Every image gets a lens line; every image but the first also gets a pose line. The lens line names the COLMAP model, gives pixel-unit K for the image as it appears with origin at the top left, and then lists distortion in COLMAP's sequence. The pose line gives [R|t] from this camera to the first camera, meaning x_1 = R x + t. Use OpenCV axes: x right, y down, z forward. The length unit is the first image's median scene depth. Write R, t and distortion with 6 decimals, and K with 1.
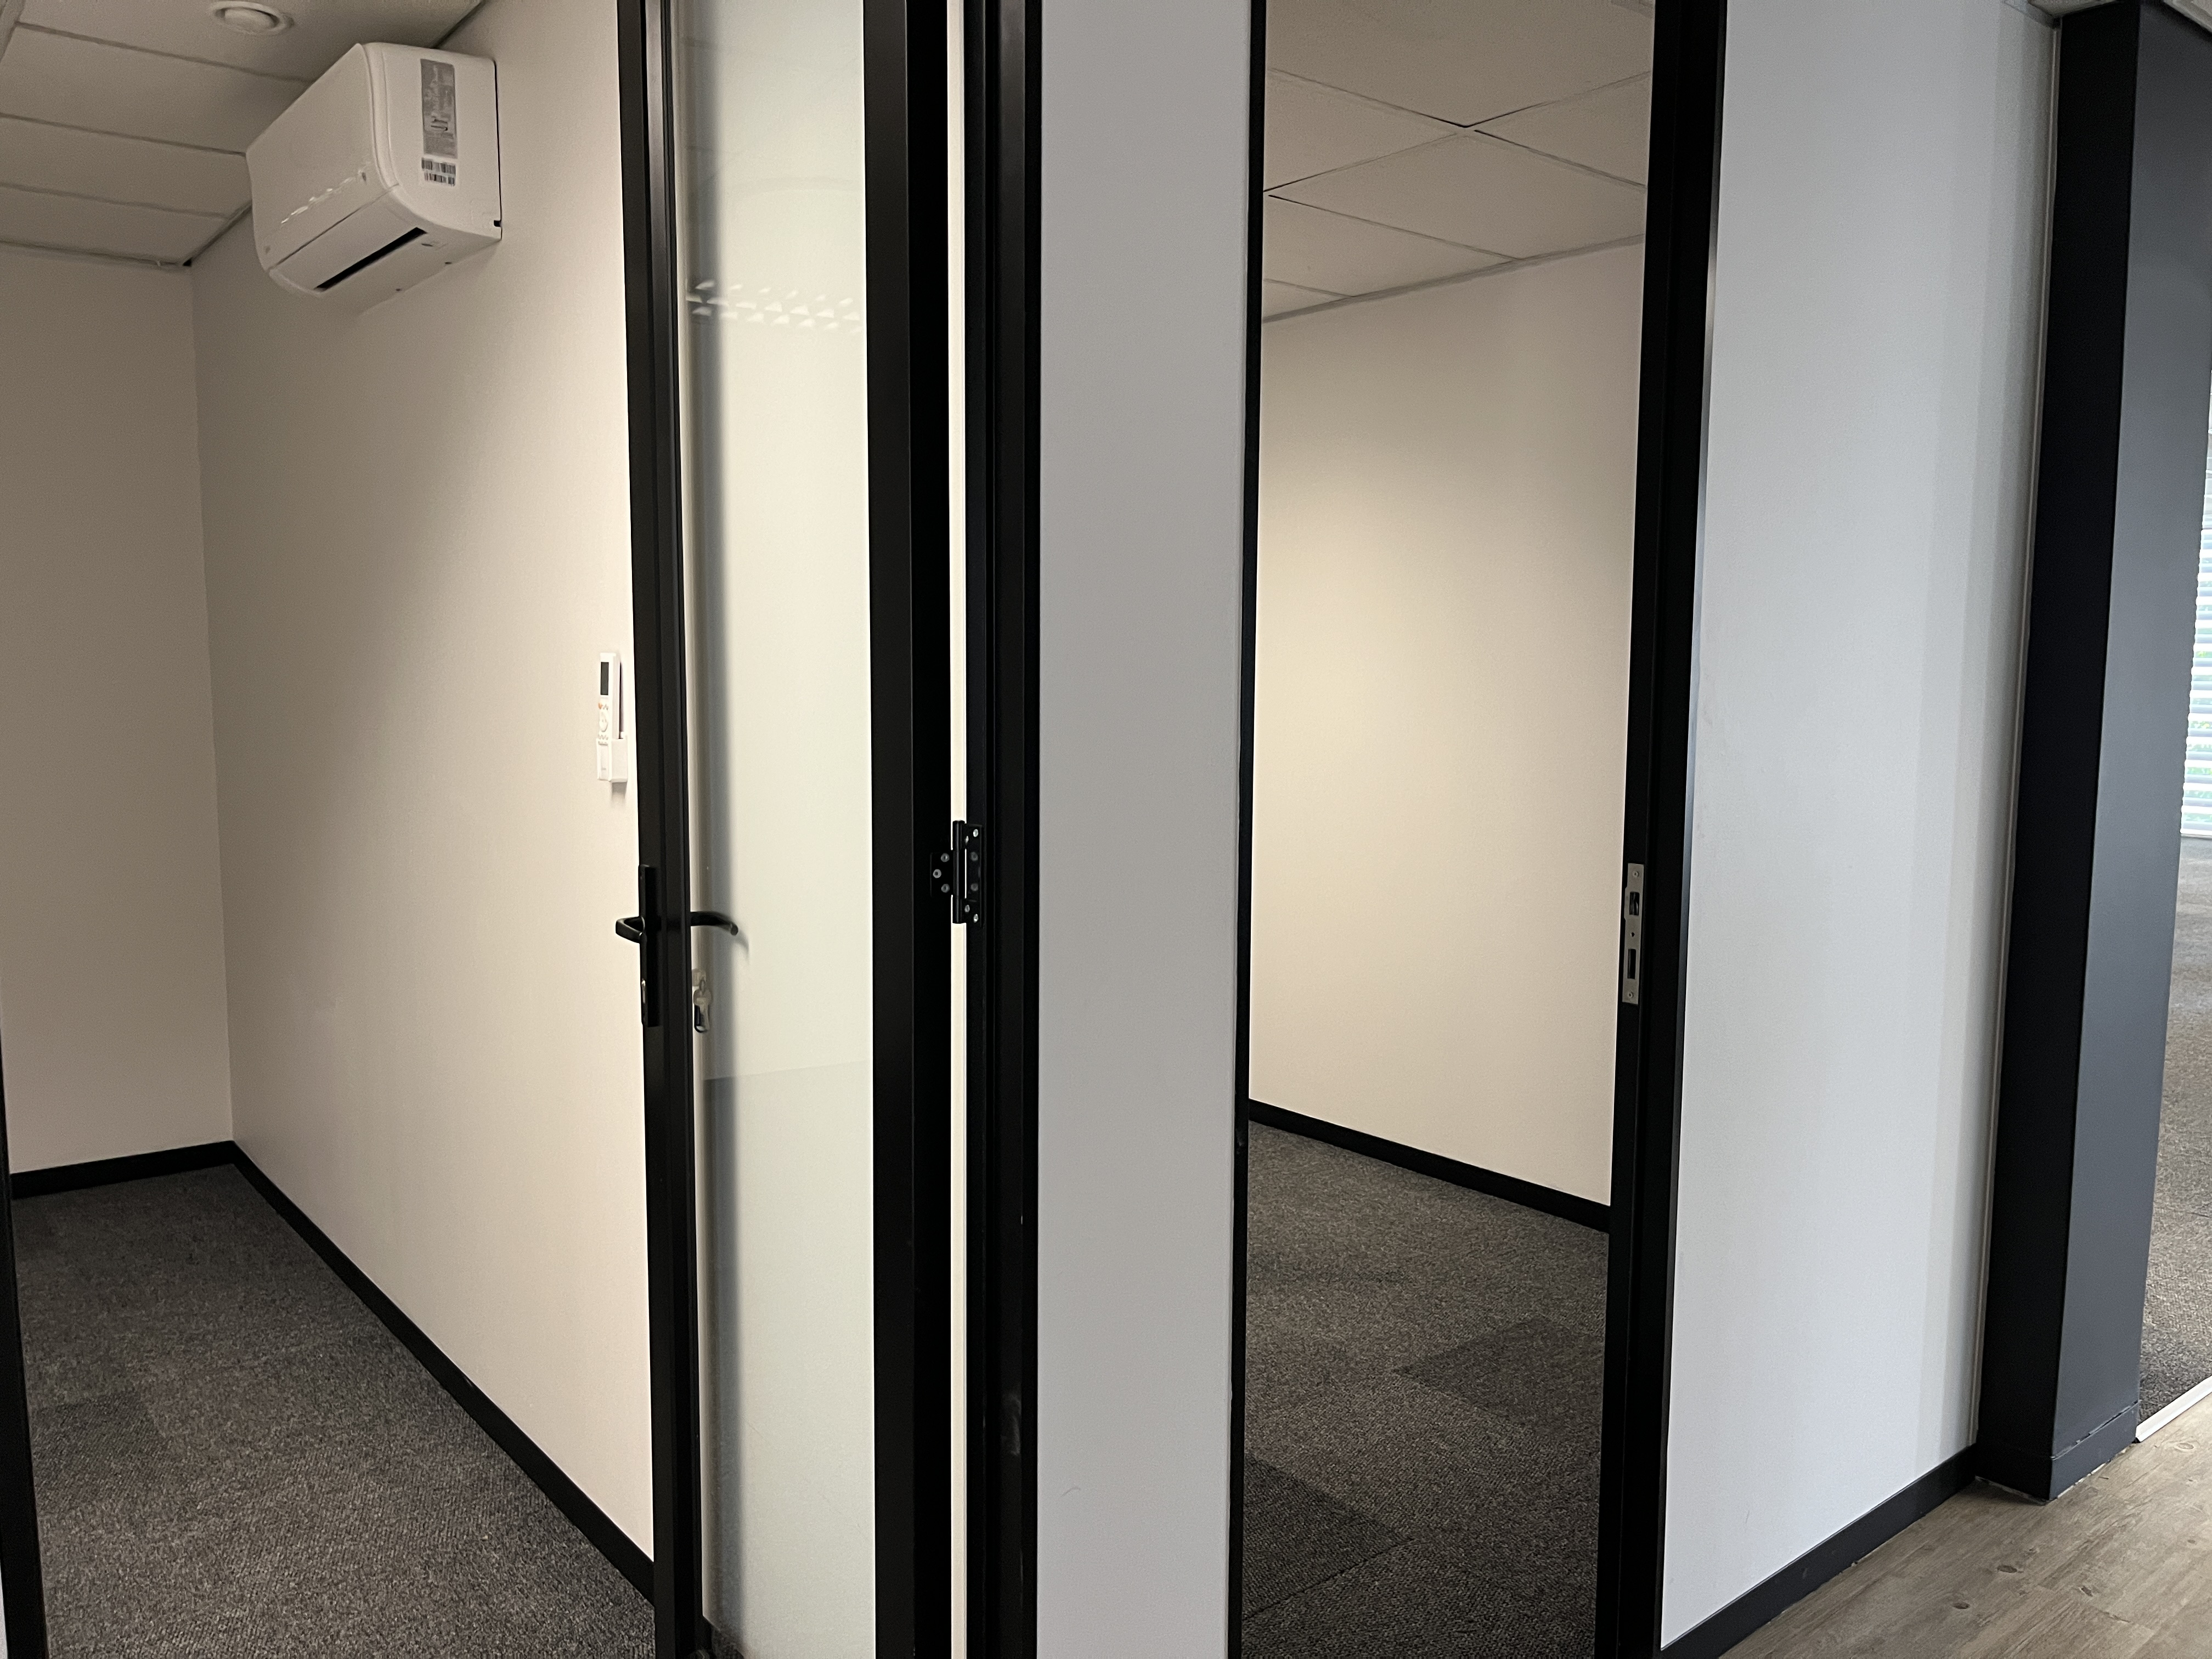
lens RADIAL K [[1675.6, 0, 1107.7], [0, 1675.6, 830.5], [0, 0, 1]] dist [0.035245, -0.078383]
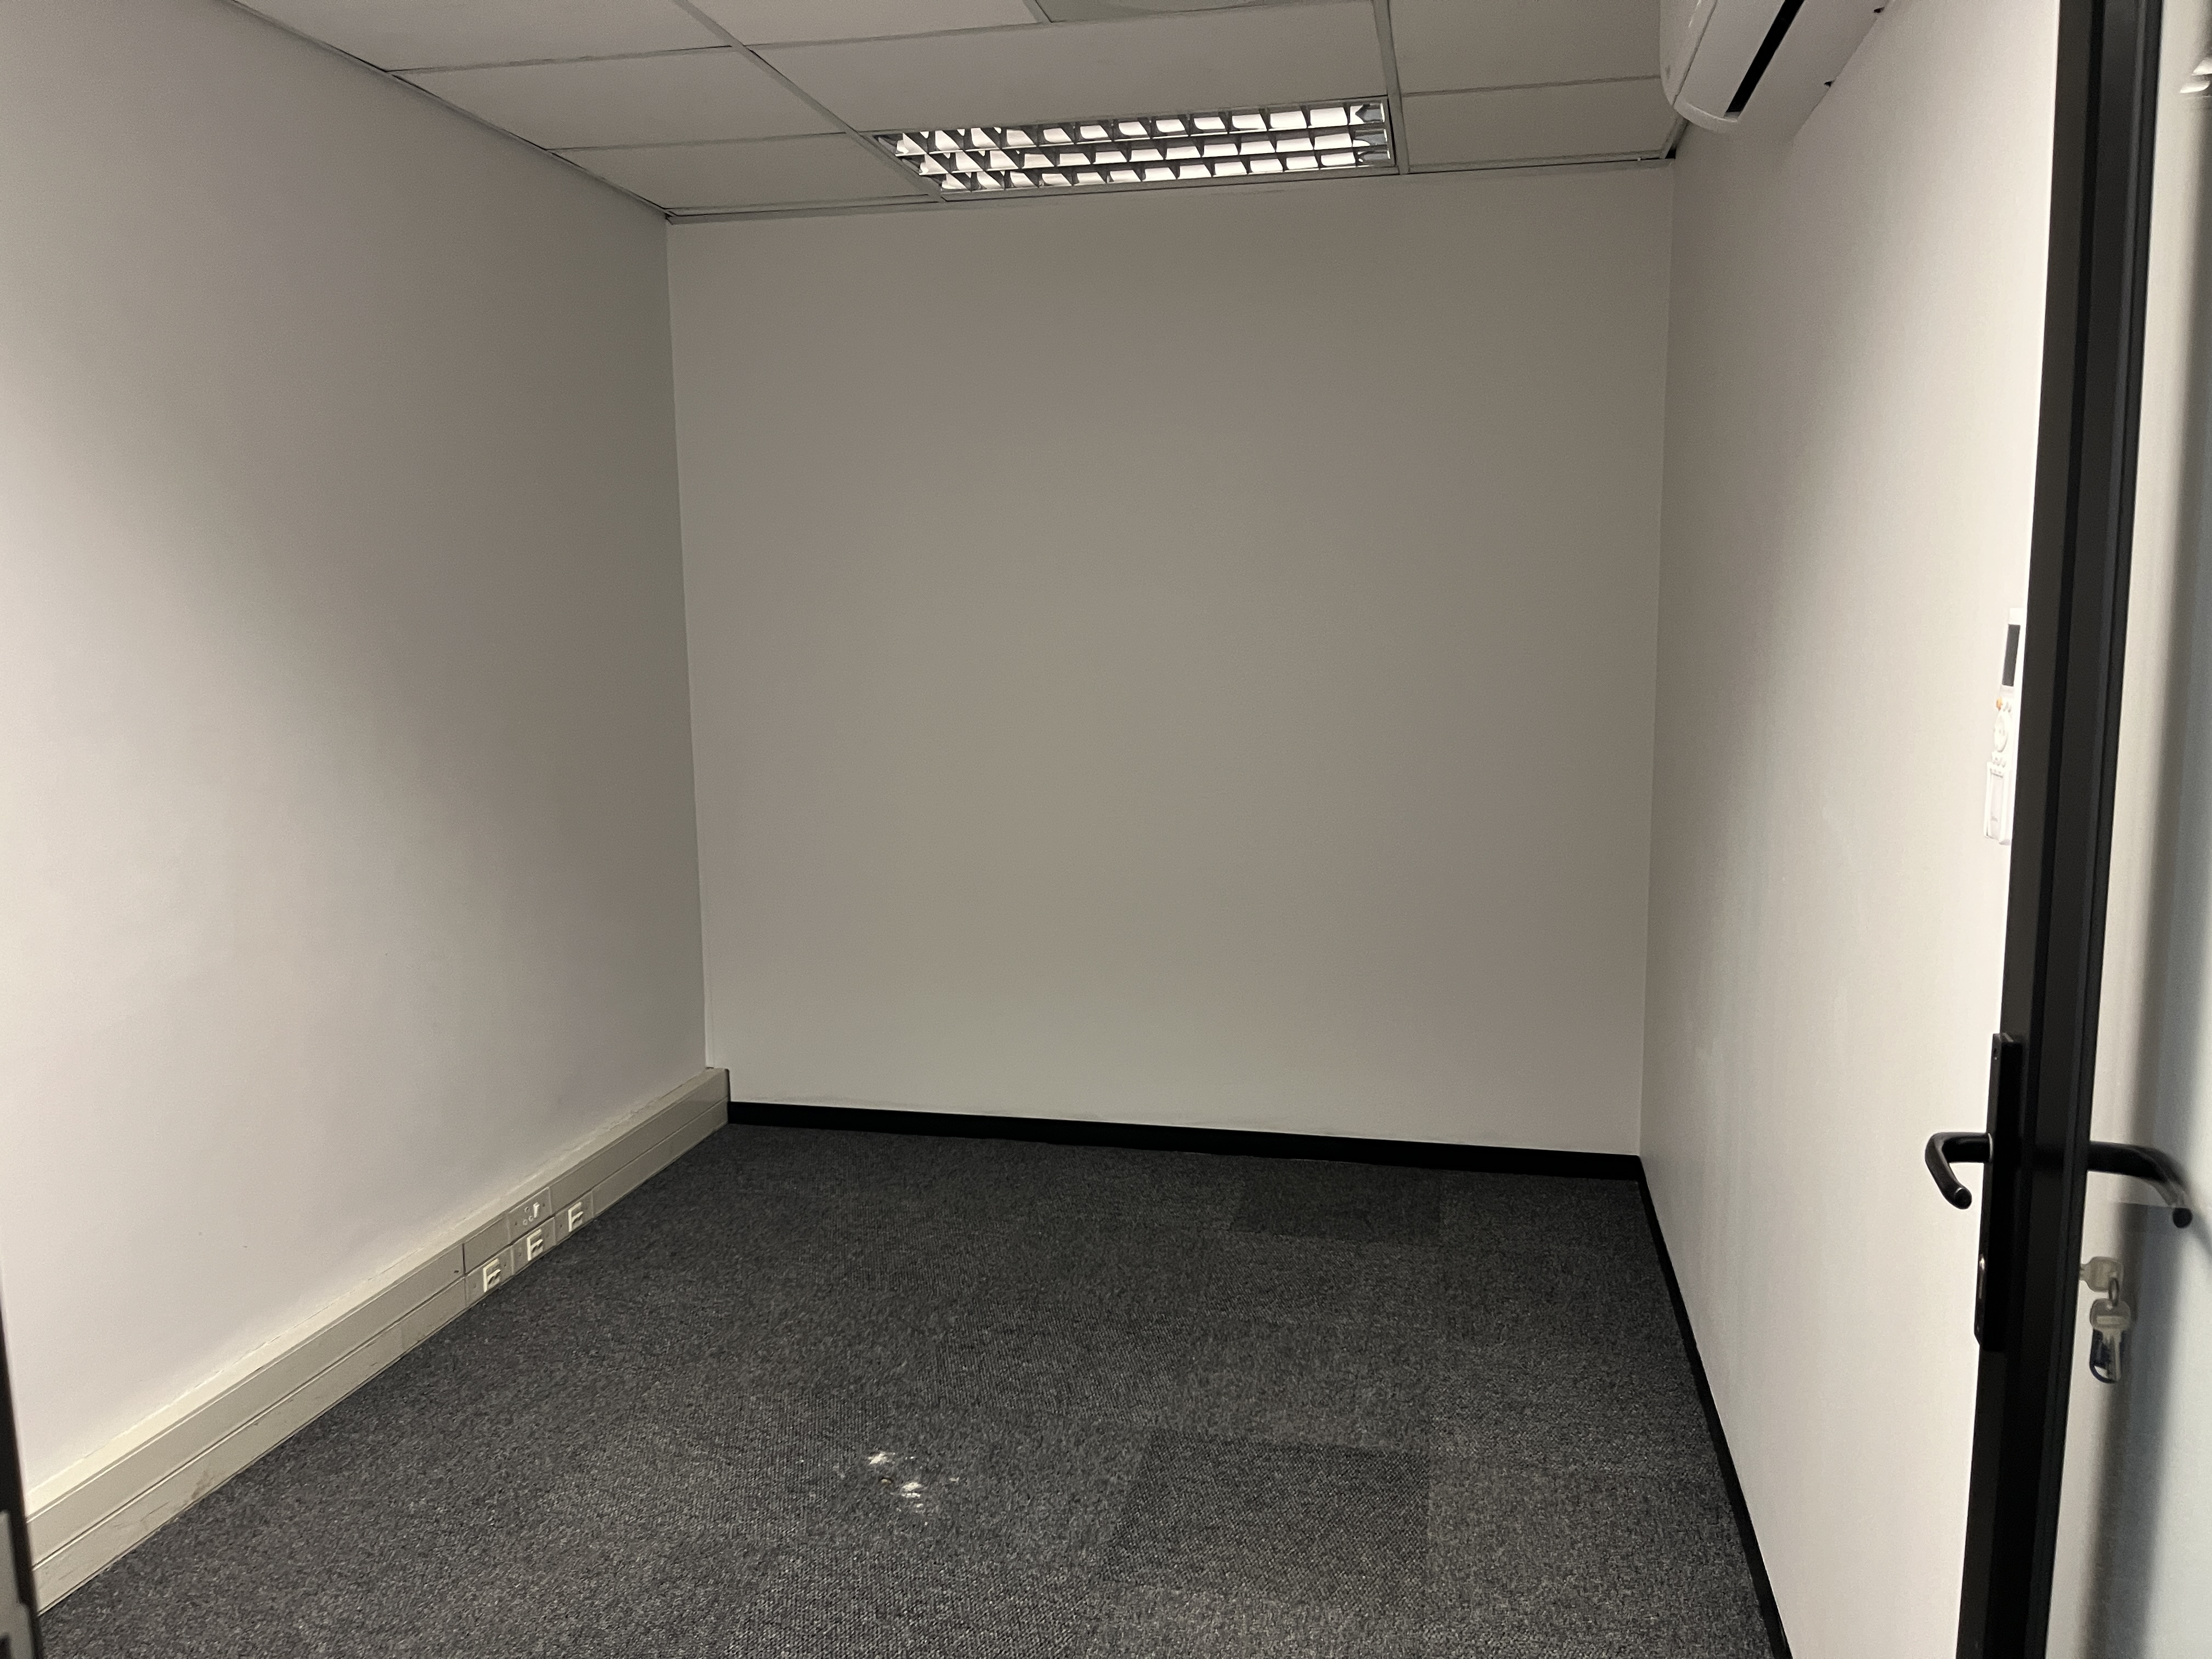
lens RADIAL K [[1675.6, 0, 1112.3], [0, 1675.6, 824.2], [0, 0, 1]] dist [0.035245, -0.078383]
pose [[0.633050, 0.092048, -0.768619, -0.042079], [-0.070391, 0.995637, 0.061260, -0.034906], [0.770904, 0.015323, 0.636767, 0.305719]]
